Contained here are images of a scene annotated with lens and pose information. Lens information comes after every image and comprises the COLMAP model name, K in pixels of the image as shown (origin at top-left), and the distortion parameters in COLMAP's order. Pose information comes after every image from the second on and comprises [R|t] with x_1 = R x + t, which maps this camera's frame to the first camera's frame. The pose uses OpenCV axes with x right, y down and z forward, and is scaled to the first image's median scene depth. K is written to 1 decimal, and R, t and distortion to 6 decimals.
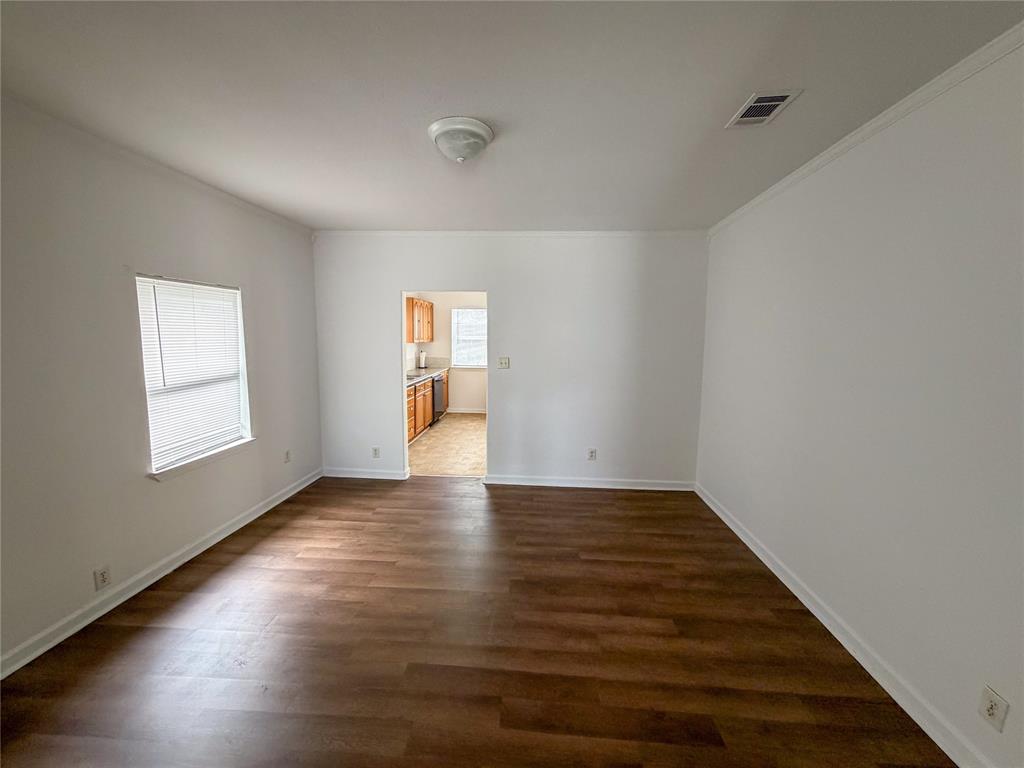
lens RADIAL K [[419.4, 0, 513.3], [0, 419.4, 386.0], [0, 0, 1]] dist [-0.003930, -0.000252]
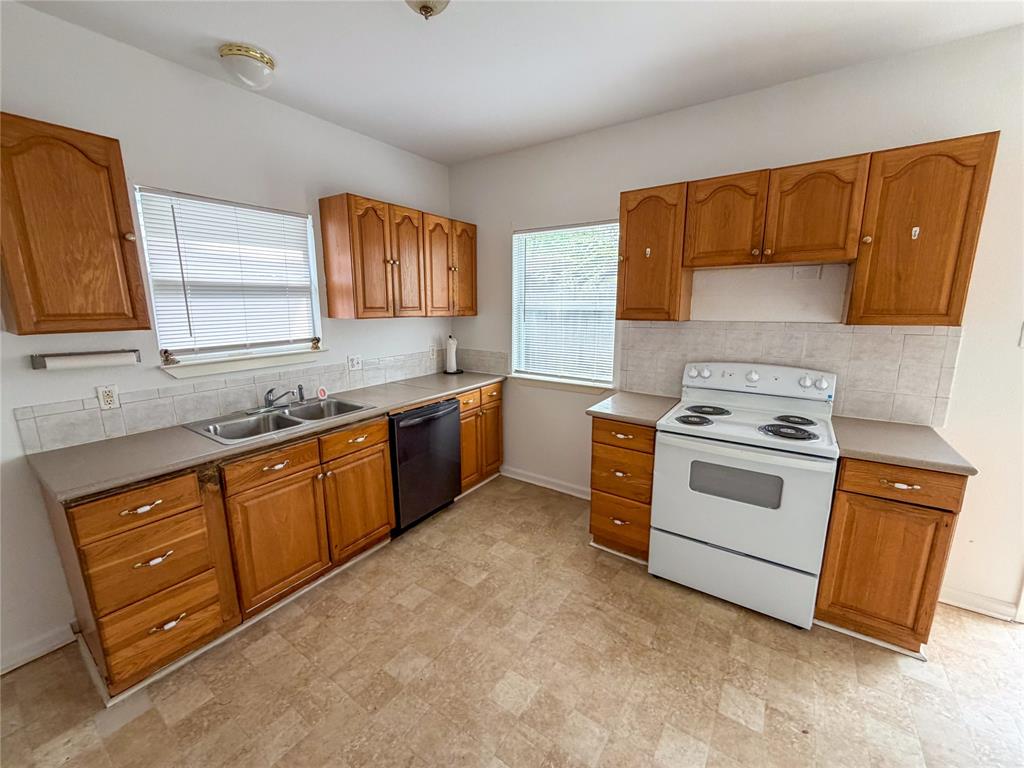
lens RADIAL K [[409.0, 0, 510.9], [0, 409.0, 384.2], [0, 0, 1]] dist [-0.003323, 0.000968]
pose [[0.861955, 0.092726, -0.498432, 0.075423], [-0.059188, 0.994814, 0.082714, -0.087734], [0.503517, -0.041795, 0.862974, 0.795453]]
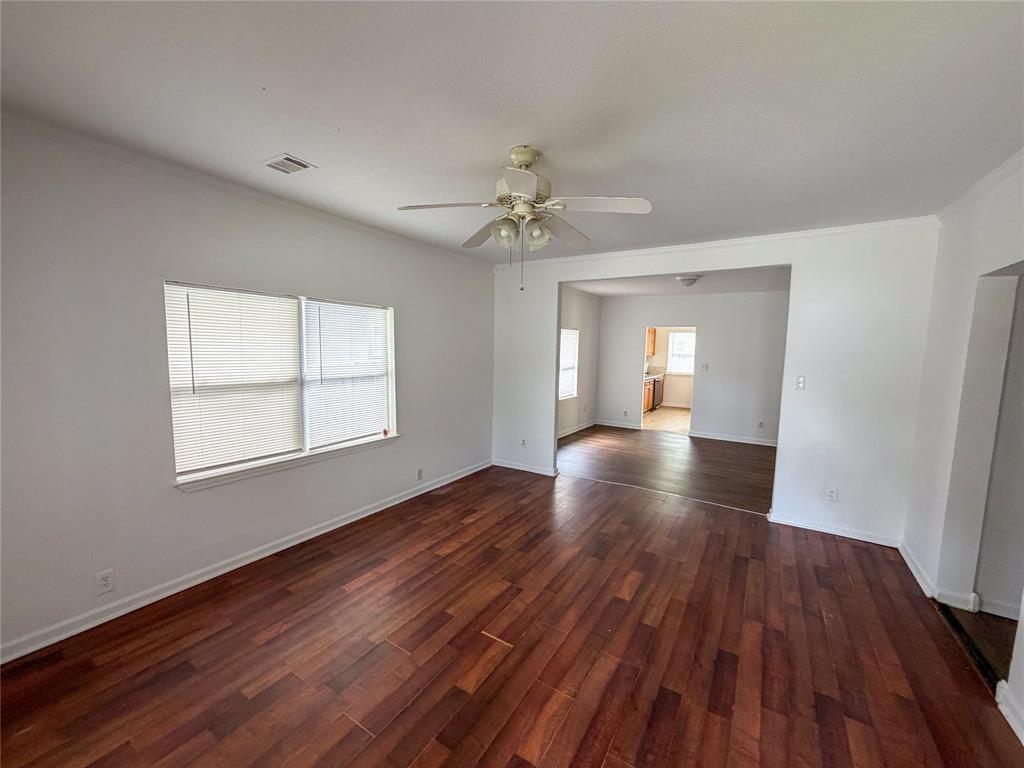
lens RADIAL K [[409.0, 0, 507.0], [0, 409.0, 387.9], [0, 0, 1]] dist [-0.003323, 0.000968]
pose [[0.879719, 0.051432, -0.472705, 0.042730], [-0.066442, 0.997676, -0.015099, 0.074626], [0.470830, 0.044690, 0.881091, -0.585402]]
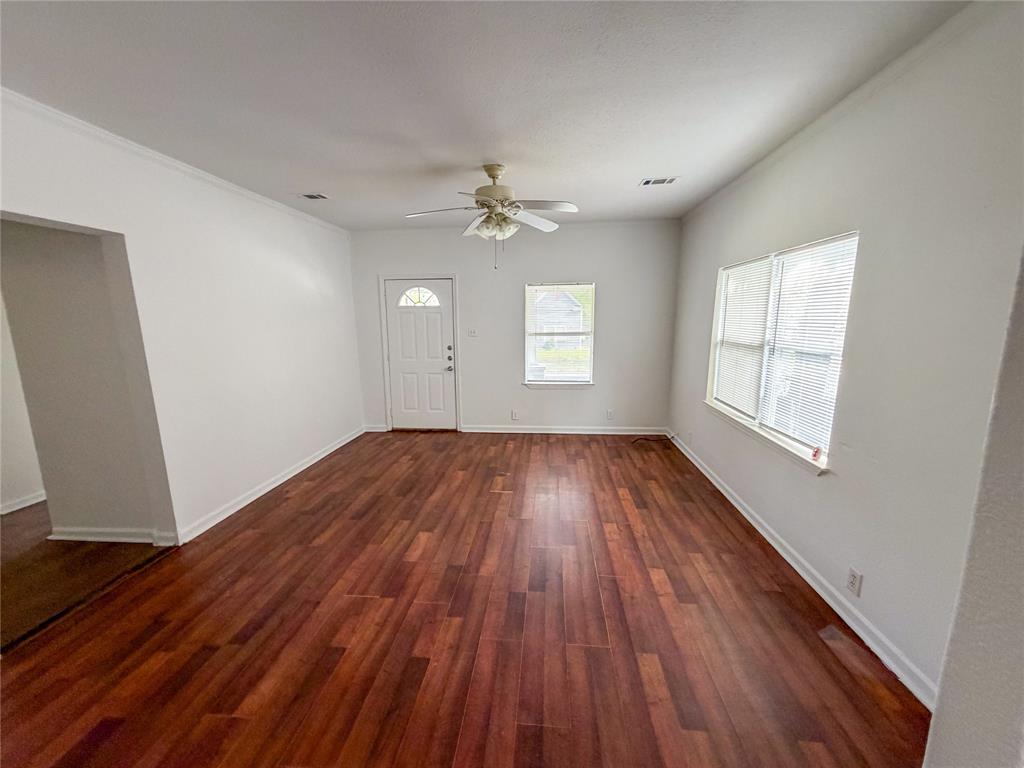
lens RADIAL K [[409.0, 0, 513.6], [0, 409.0, 386.5], [0, 0, 1]] dist [-0.003323, 0.000968]
pose [[-0.999886, -0.003309, 0.014712, -0.131209], [0.001078, 0.957449, 0.288601, -0.014630], [-0.015041, 0.288584, -0.957337, 0.177287]]
